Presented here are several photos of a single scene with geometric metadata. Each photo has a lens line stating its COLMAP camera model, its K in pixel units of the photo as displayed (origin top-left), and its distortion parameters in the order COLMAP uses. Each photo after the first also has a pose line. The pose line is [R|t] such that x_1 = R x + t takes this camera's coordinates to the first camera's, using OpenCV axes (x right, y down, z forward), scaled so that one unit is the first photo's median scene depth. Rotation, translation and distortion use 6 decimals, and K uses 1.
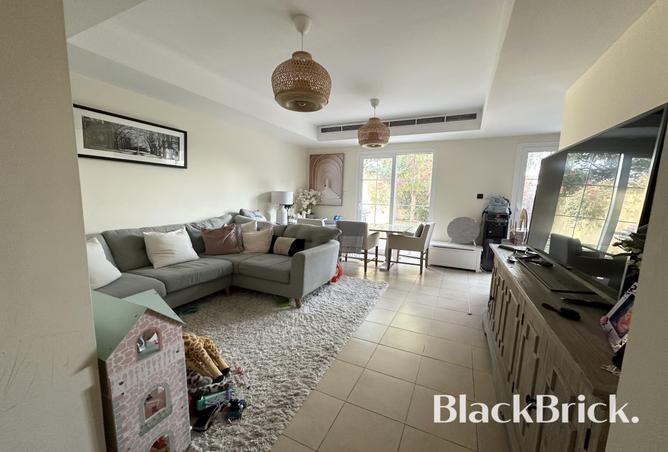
lens RADIAL K [[263.4, 0, 337.7], [0, 263.4, 230.0], [0, 0, 1]] dist [0.000082, -0.000036]
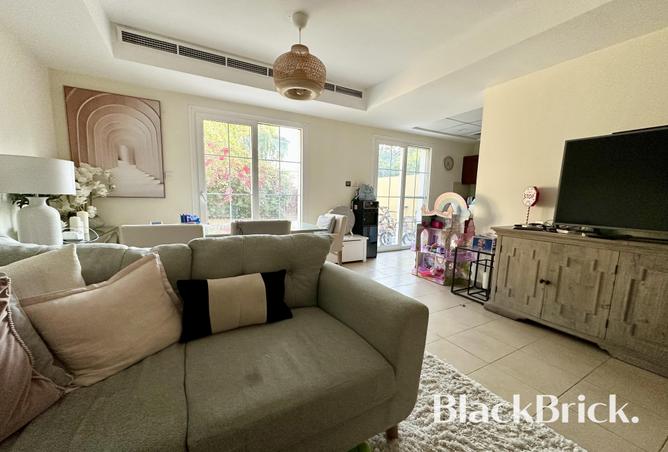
lens RADIAL K [[263.4, 0, 333.3], [0, 263.4, 229.9], [0, 0, 1]] dist [0.000082, -0.000036]
pose [[0.591699, -0.115274, 0.797875, -0.255020], [0.102694, 0.992439, 0.067226, -0.028381], [-0.799592, 0.042159, 0.599062, 0.435845]]
